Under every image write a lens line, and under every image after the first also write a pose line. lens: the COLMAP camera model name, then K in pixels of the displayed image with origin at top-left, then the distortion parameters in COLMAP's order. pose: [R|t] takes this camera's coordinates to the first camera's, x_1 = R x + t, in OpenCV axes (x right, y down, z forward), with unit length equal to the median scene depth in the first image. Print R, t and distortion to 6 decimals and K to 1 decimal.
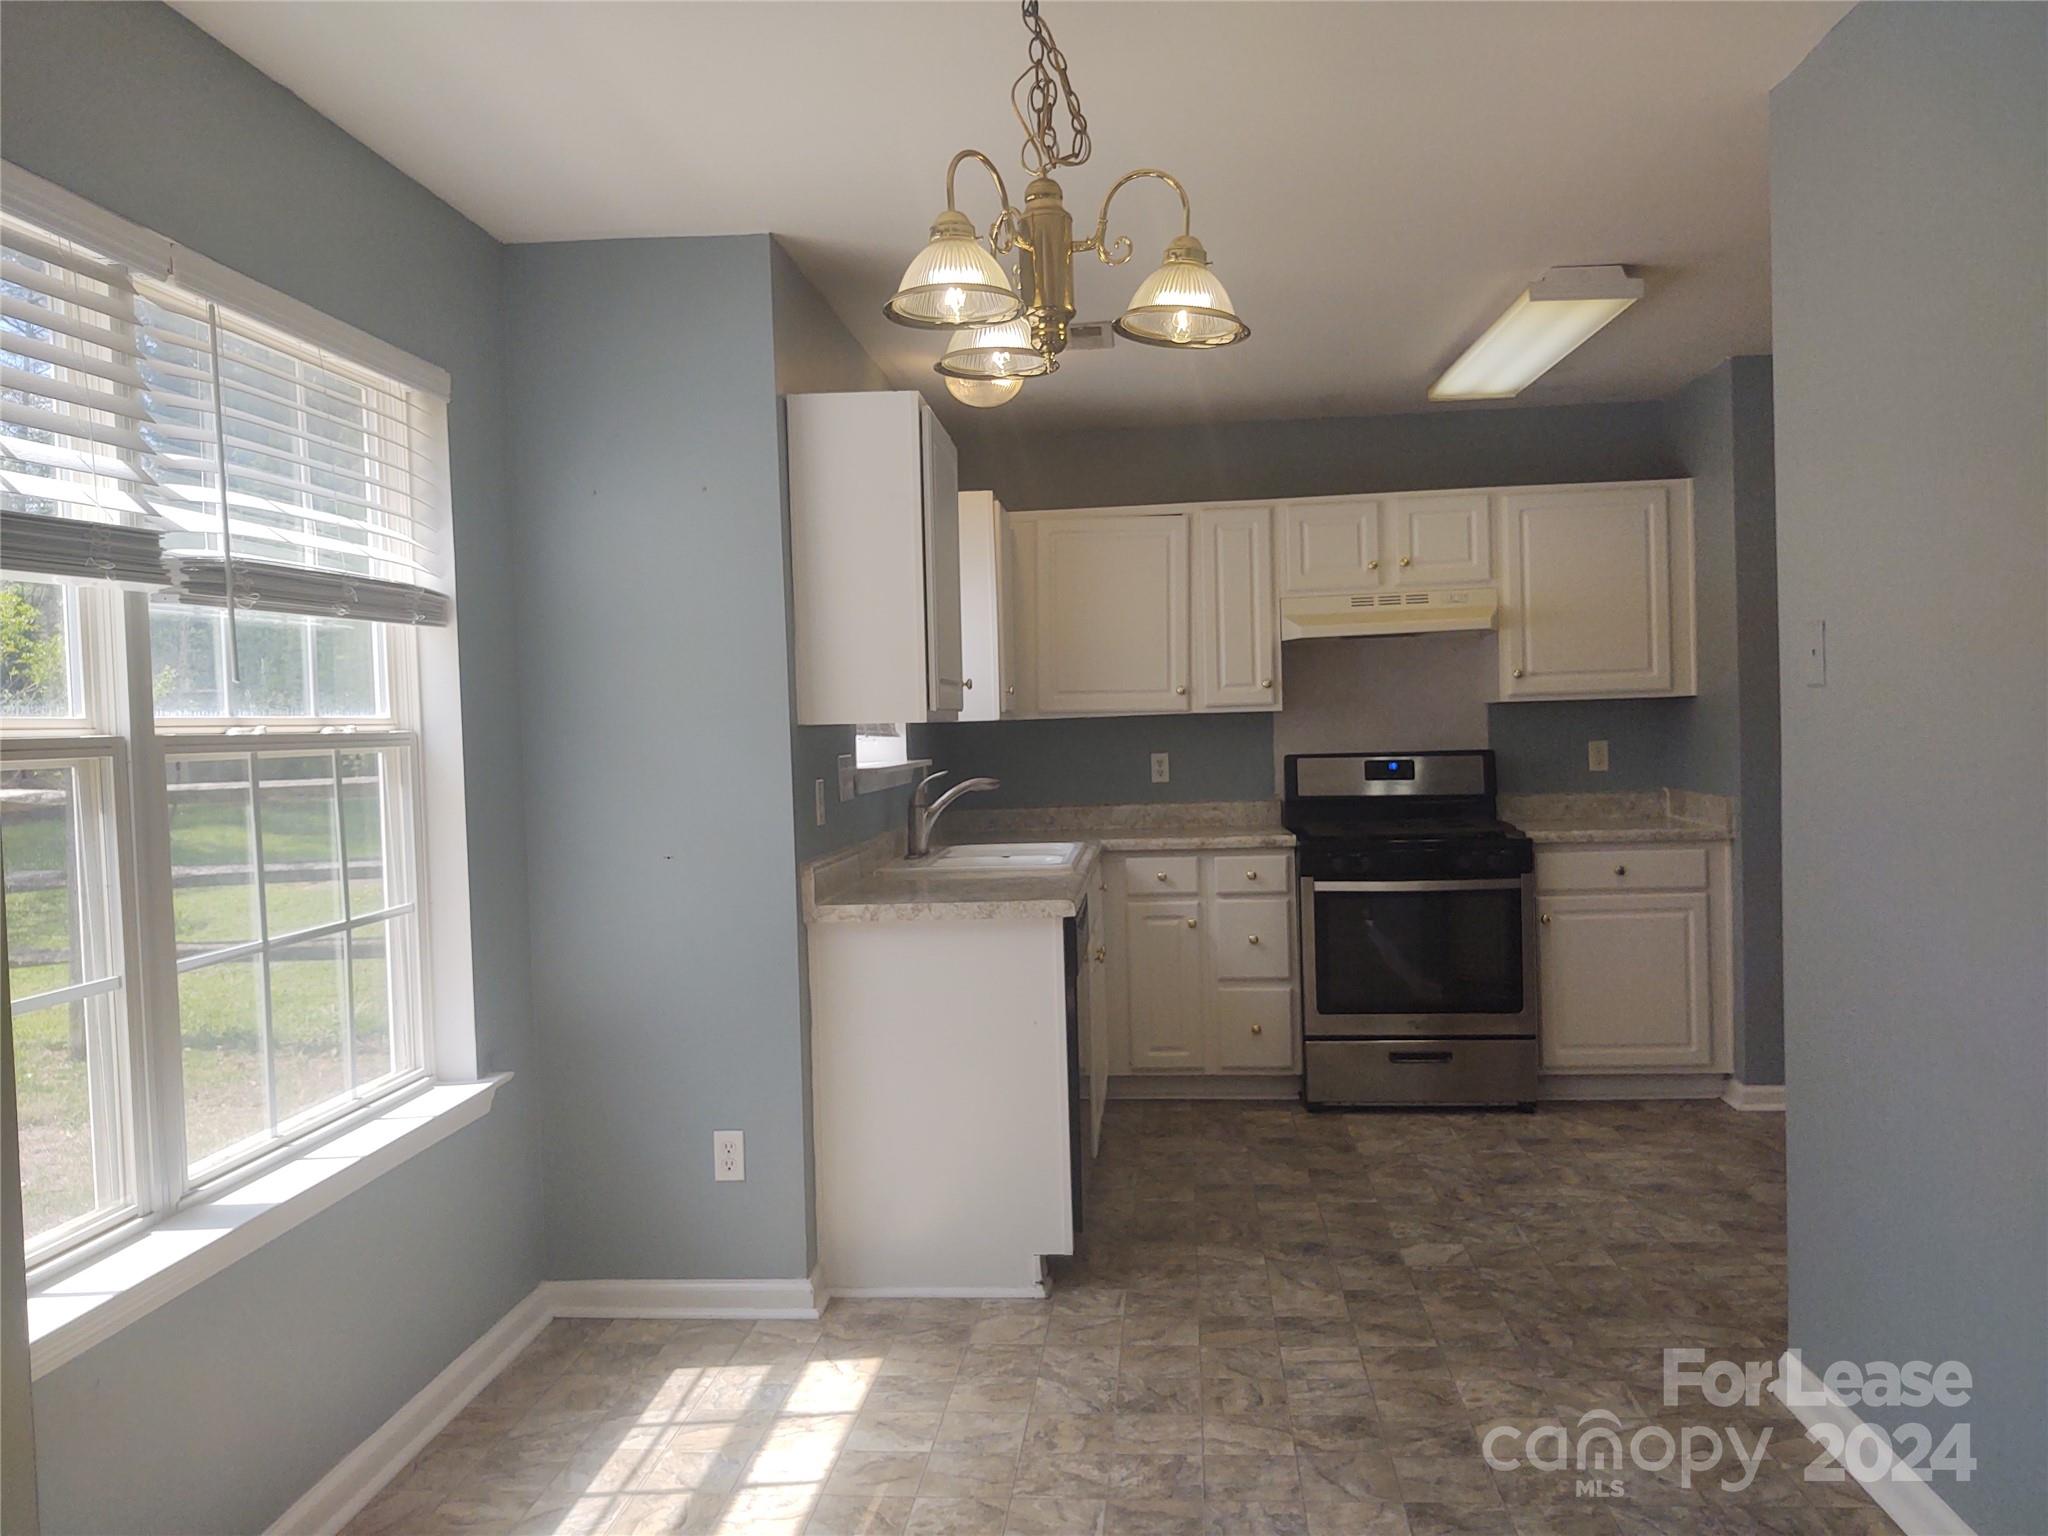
lens RADIAL K [[1544.9, 0, 1015.1], [0, 1544.9, 772.3], [0, 0, 1]] dist [-0.000373, -0.079538]
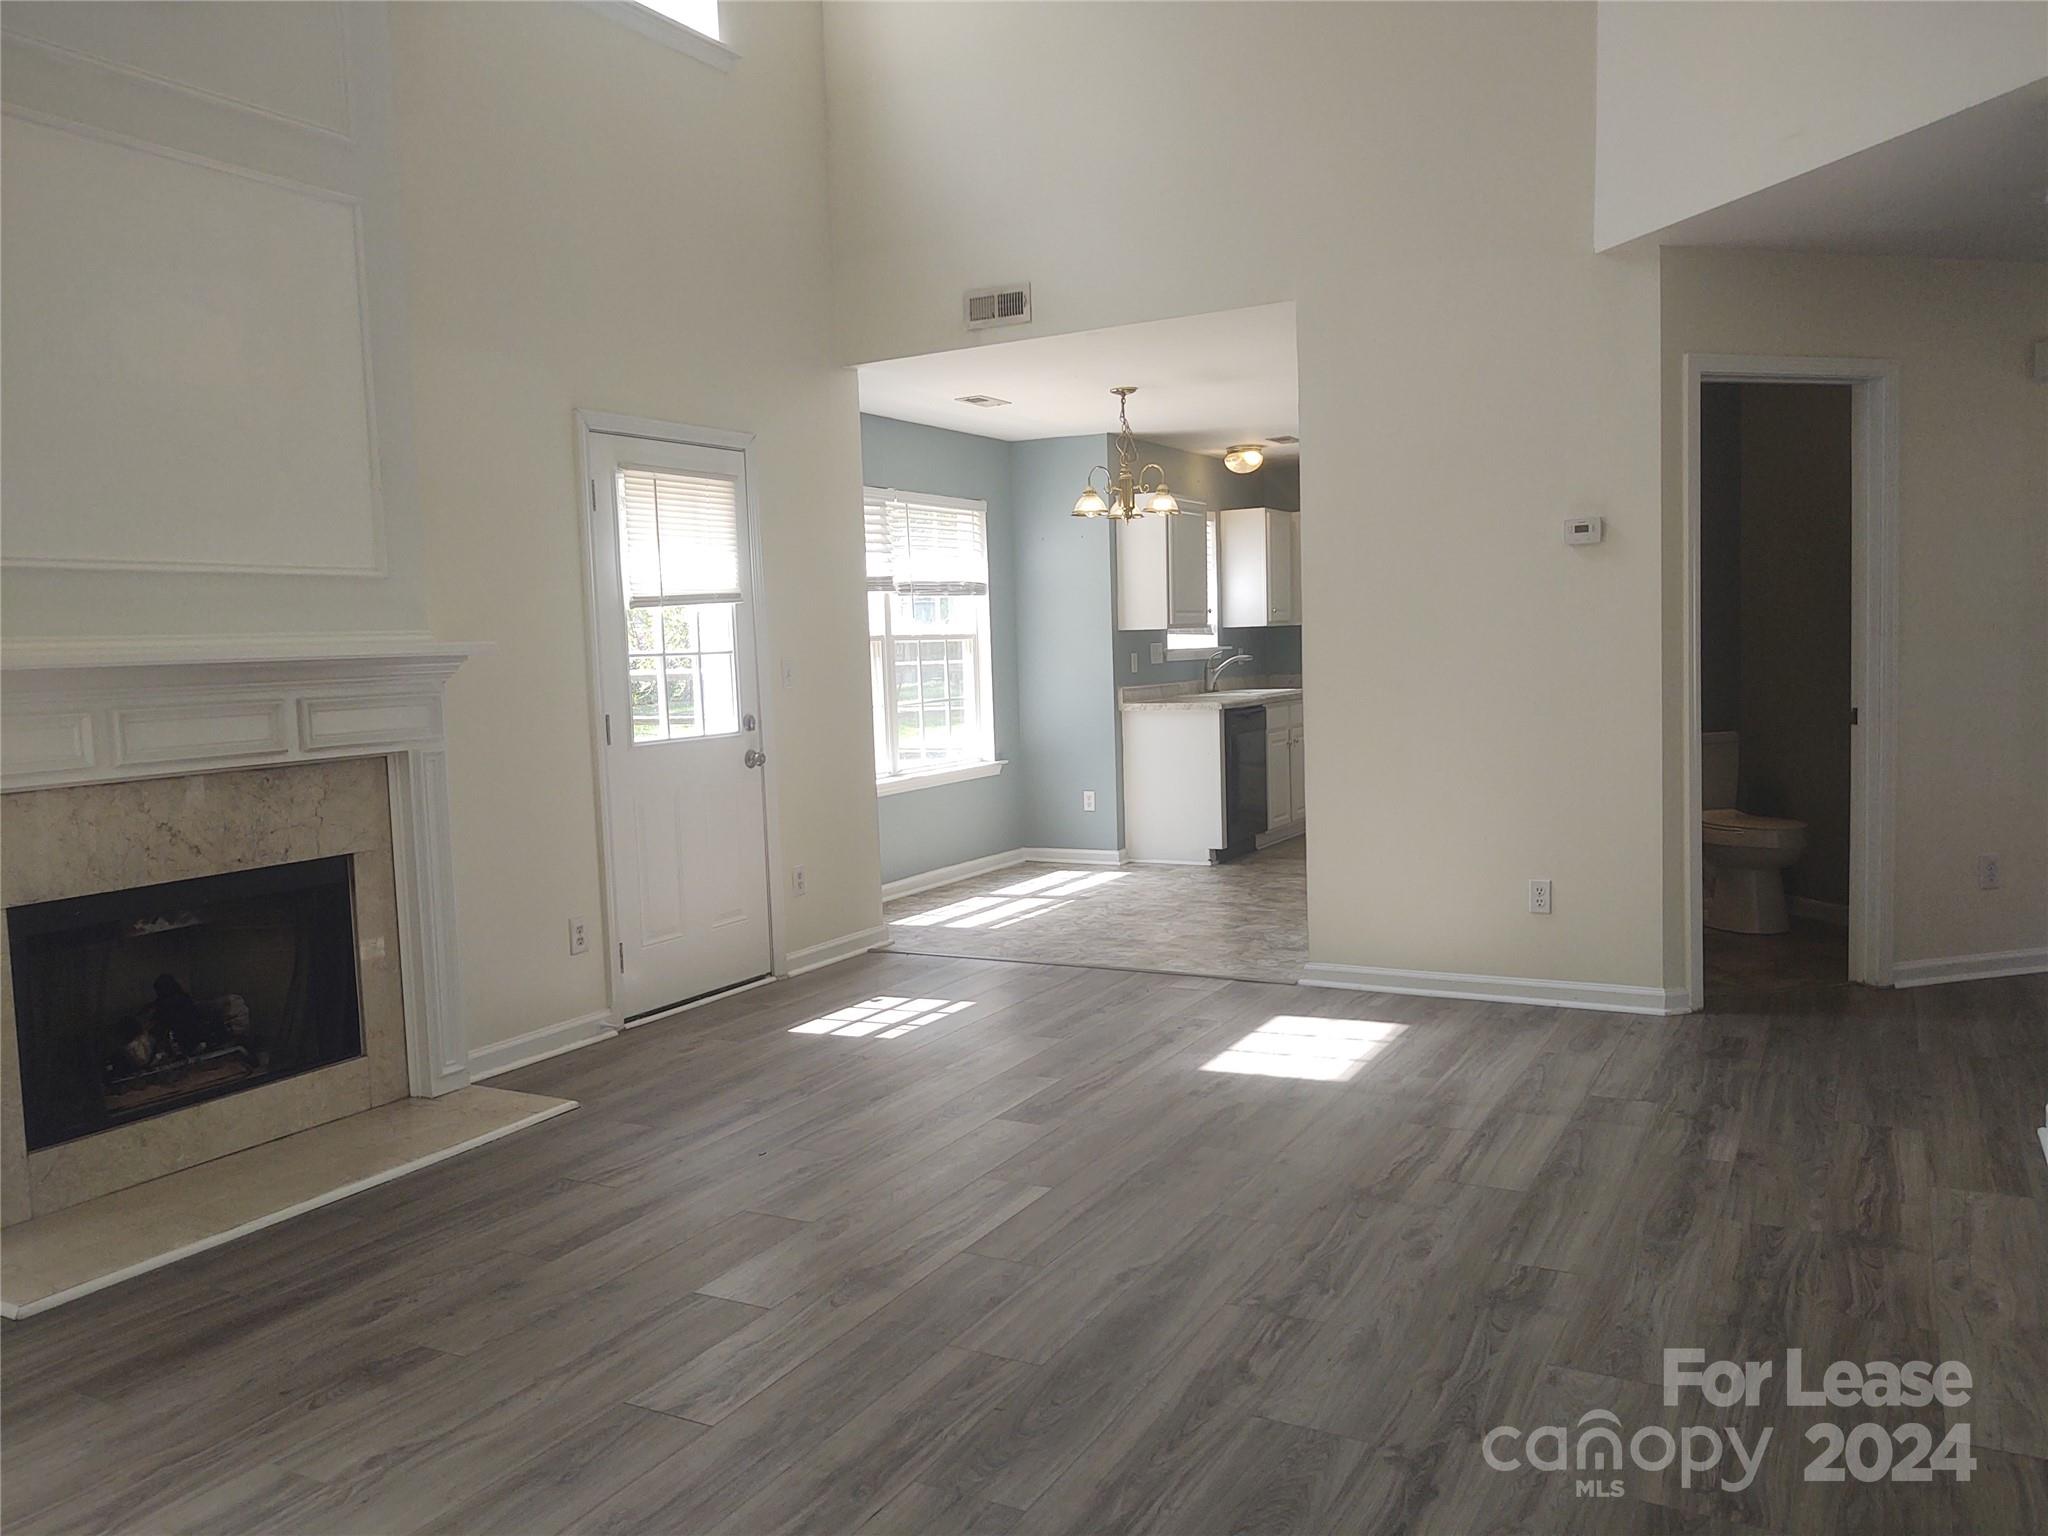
lens RADIAL K [[1542.9, 0, 1022.8], [0, 1542.9, 772.3], [0, 0, 1]] dist [0.044090, -0.084012]
pose [[0.915944, 0.037200, -0.399579, 0.720529], [-0.010250, 0.997538, 0.069372, 0.025756], [0.401176, -0.059445, 0.914070, -1.349288]]
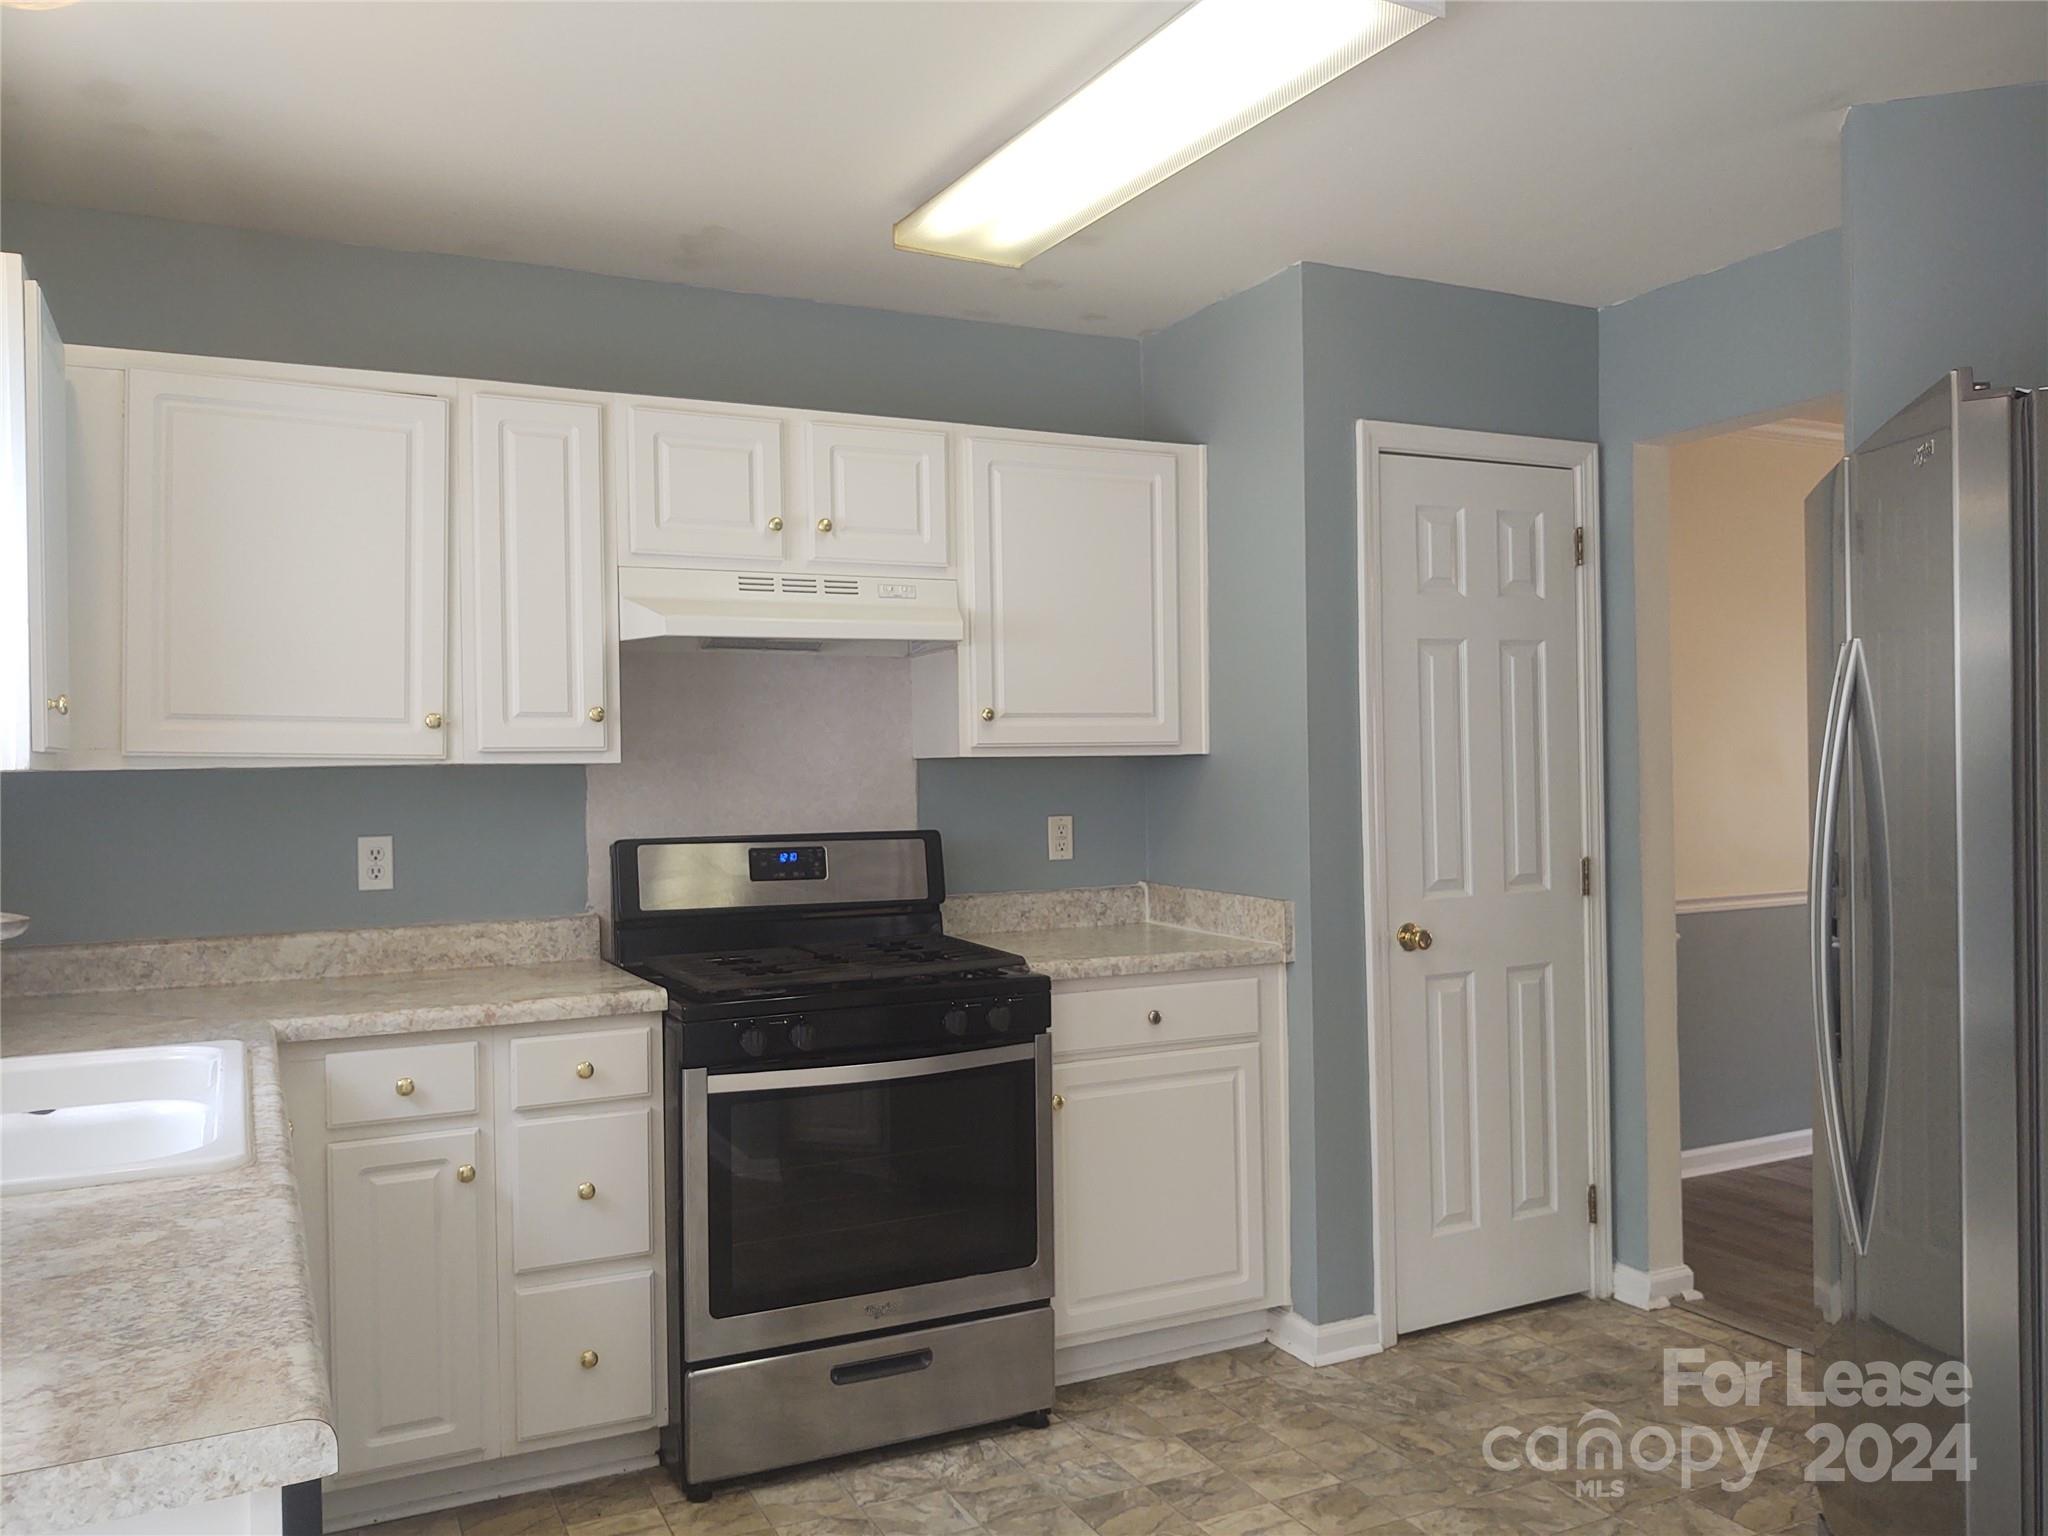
lens RADIAL K [[1542.9, 0, 1022.8], [0, 1542.9, 772.3], [0, 0, 1]] dist [0.044090, -0.084012]
pose [[0.845032, 0.017684, 0.534423, -0.006831], [0.003038, 0.999278, -0.037870, -0.015395], [-0.534707, 0.033625, 0.844368, 0.468641]]
